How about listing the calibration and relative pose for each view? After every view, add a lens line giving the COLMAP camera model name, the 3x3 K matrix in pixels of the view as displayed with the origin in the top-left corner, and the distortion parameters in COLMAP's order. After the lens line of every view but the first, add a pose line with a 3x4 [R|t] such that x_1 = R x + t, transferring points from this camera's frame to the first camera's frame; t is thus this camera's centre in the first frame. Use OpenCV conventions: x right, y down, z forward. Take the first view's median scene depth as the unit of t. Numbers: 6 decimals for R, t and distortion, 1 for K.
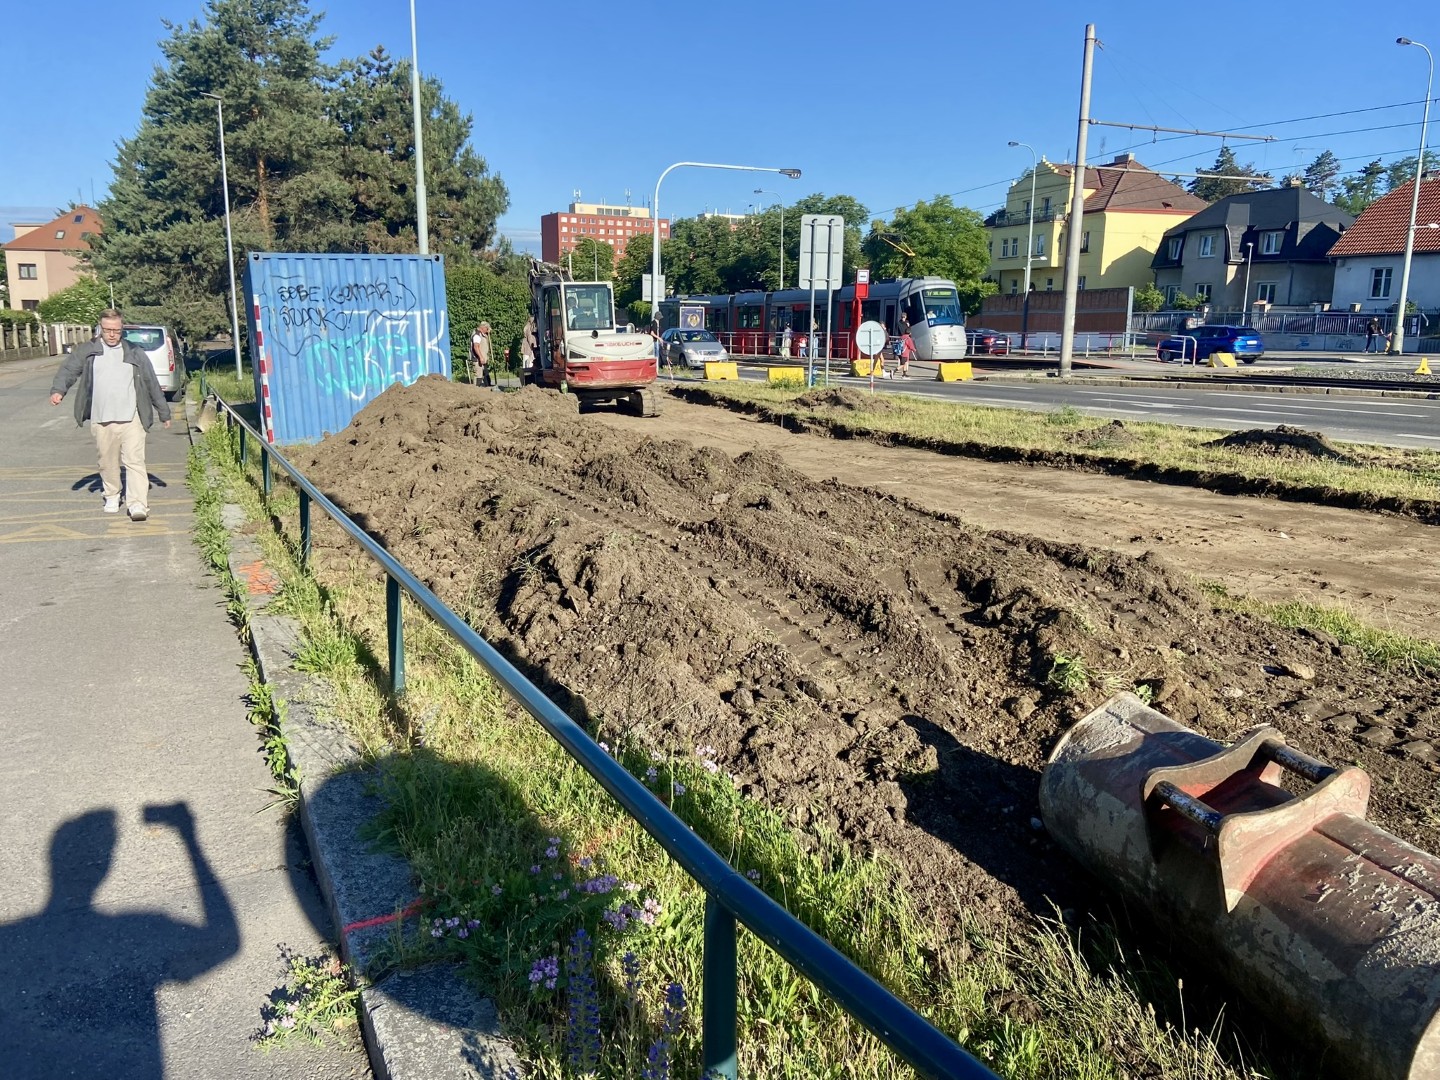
lens RADIAL K [[1113.9, 0, 702.8], [0, 1113.9, 512.7], [0, 0, 1]] dist [0.120337, -0.164127]
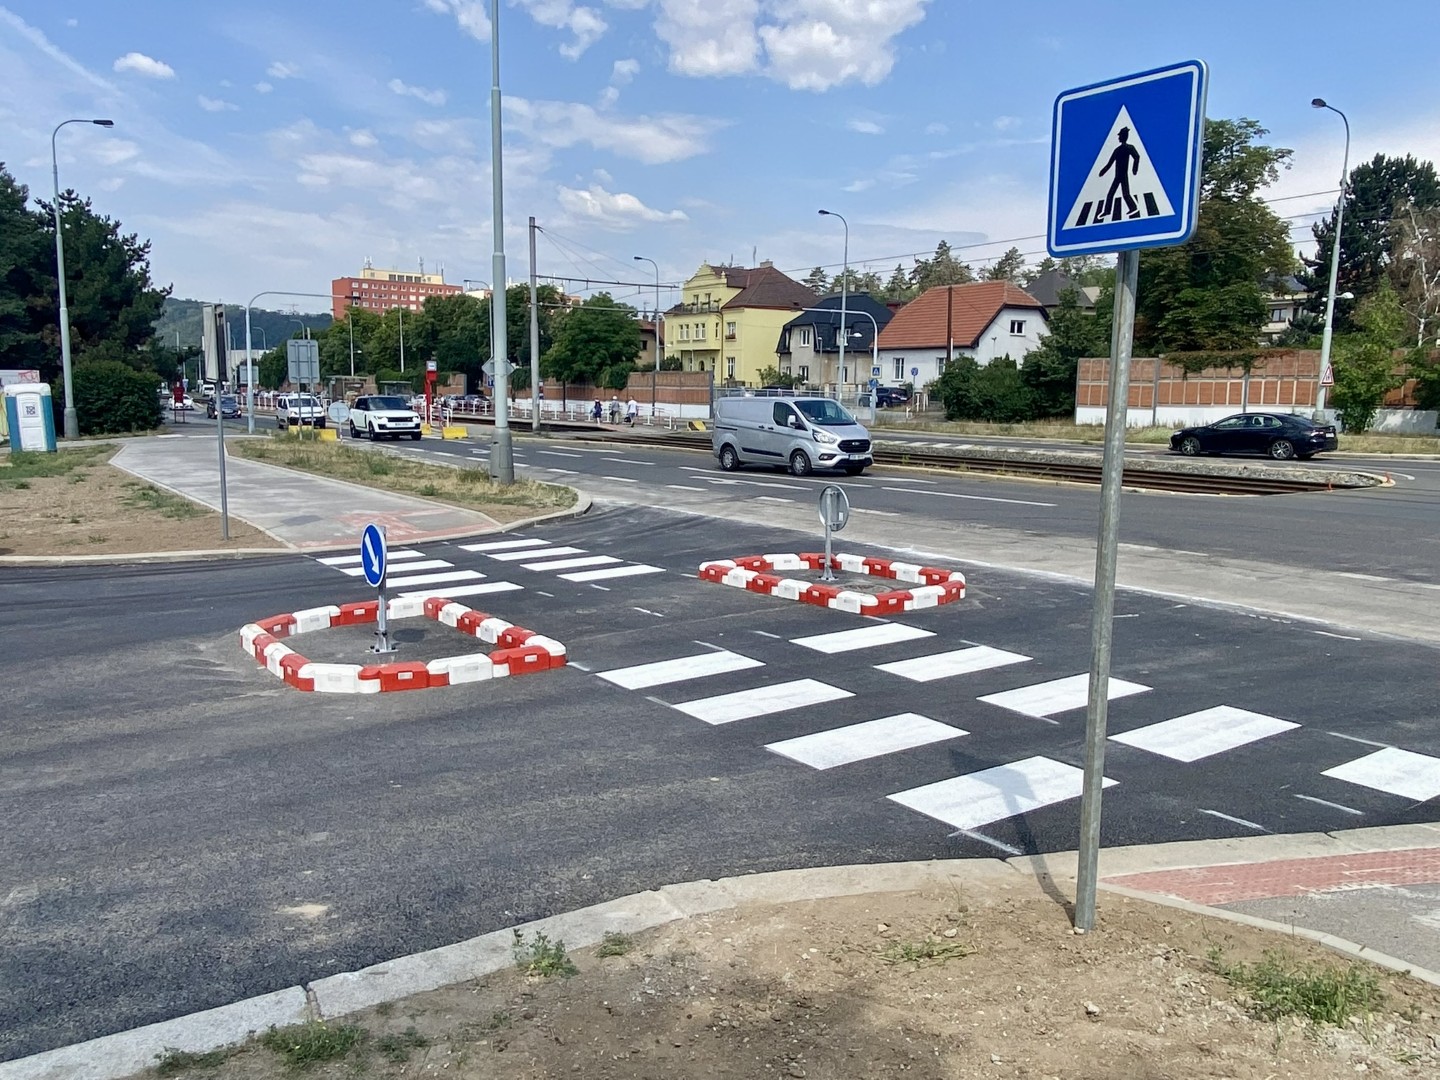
lens RADIAL K [[1089.2, 0, 747.7], [0, 1089.2, 546.2], [0, 0, 1]] dist [0.104113, -0.147562]
pose [[0.982714, -0.024304, 0.183529, 0.316443], [0.027936, 0.999461, -0.017229, 0.063528], [-0.183011, 0.022058, 0.982863, -0.519717]]
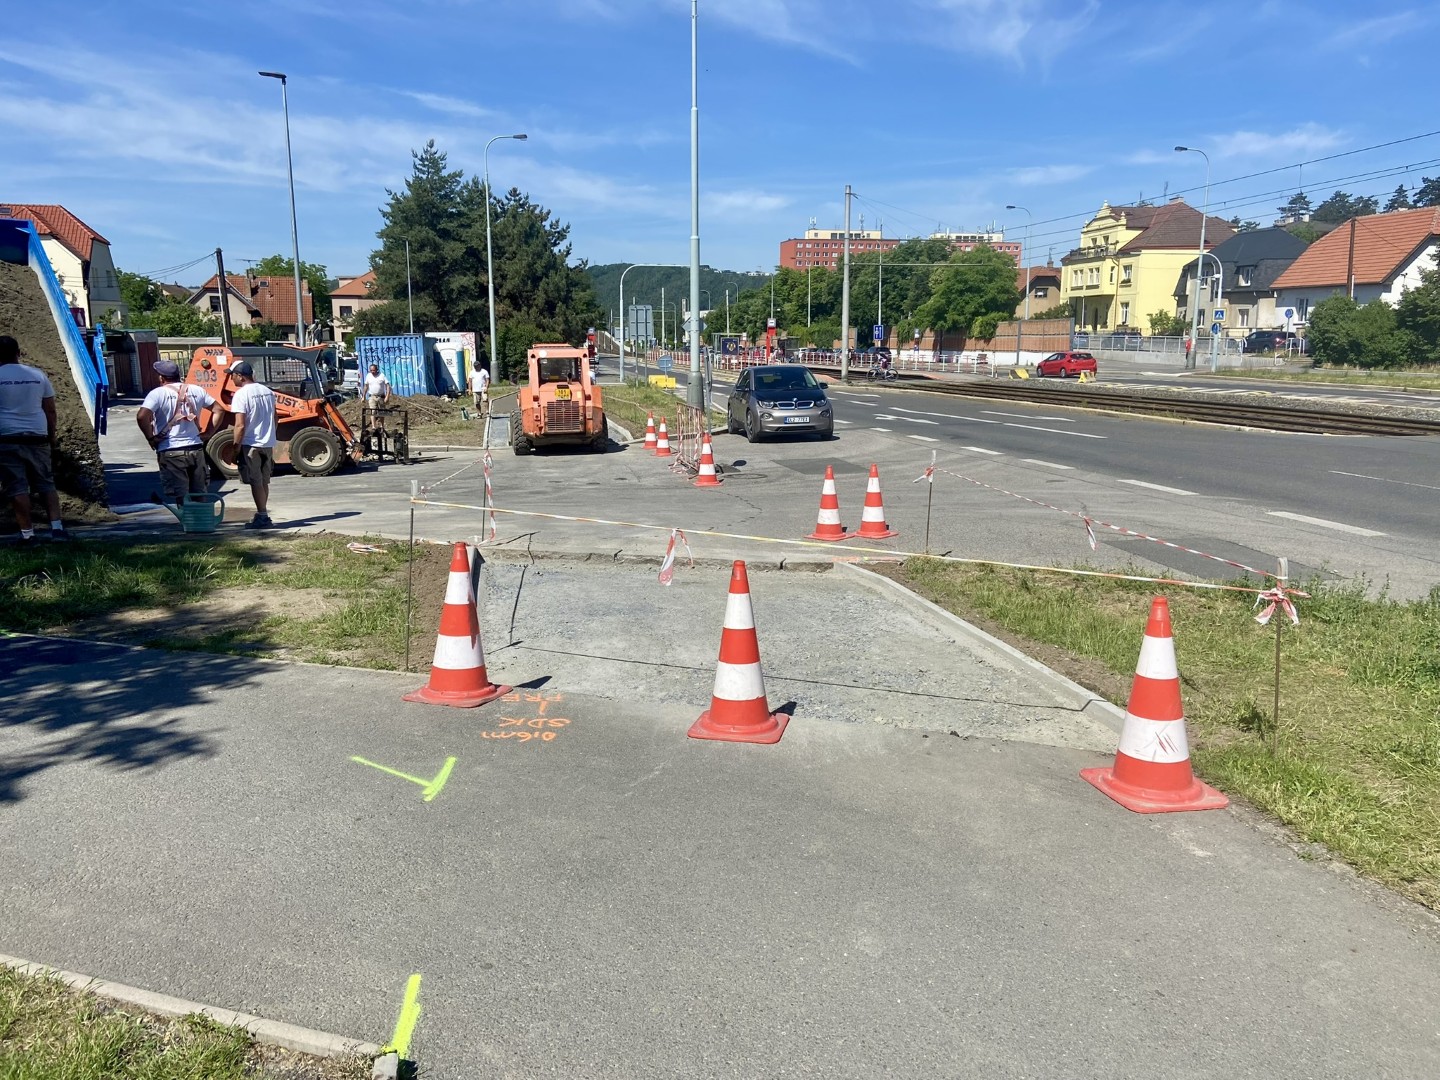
lens RADIAL K [[1113.9, 0, 702.8], [0, 1113.9, 512.7], [0, 0, 1]] dist [0.120337, -0.164127]
pose [[0.968298, 0.028082, -0.248213, 0.524048], [-0.030894, 0.999495, -0.007439, 0.093848], [0.247879, 0.014872, 0.968677, -0.687555]]
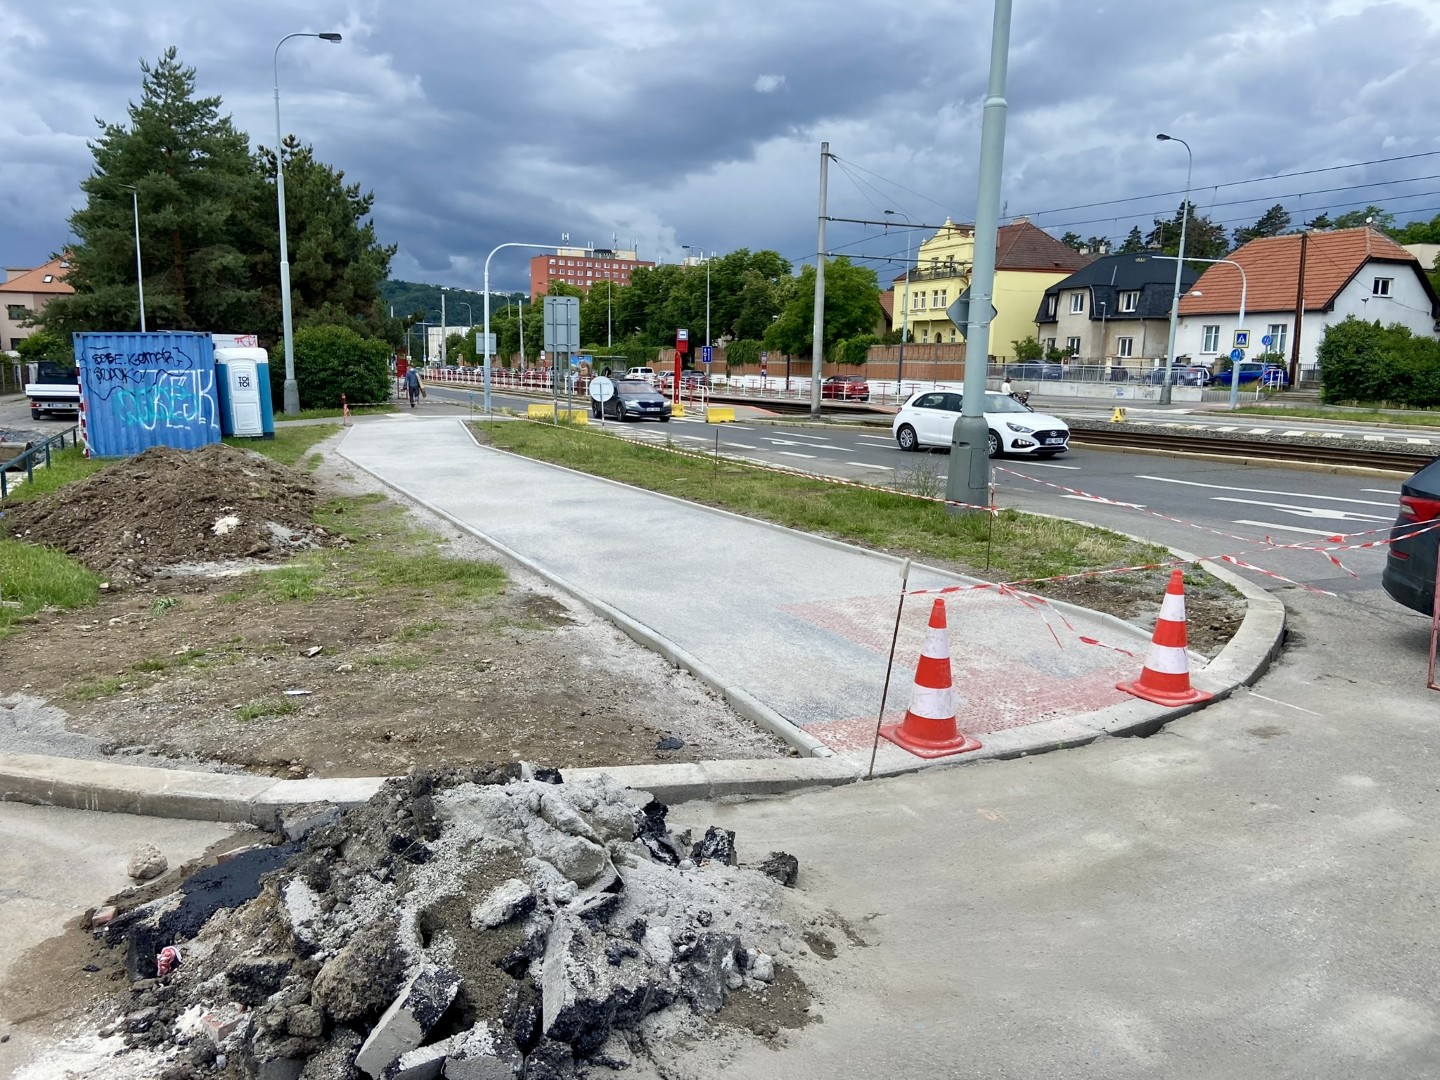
lens RADIAL K [[1106.2, 0, 720.0], [0, 1106.2, 540.0], [0, 0, 1]] dist [0.116096, -0.150946]
pose [[0.999951, 0.007602, 0.006370, 0.204211], [-0.007552, 0.999940, -0.007886, 0.024197], [-0.006430, 0.007837, 0.999949, -0.231208]]
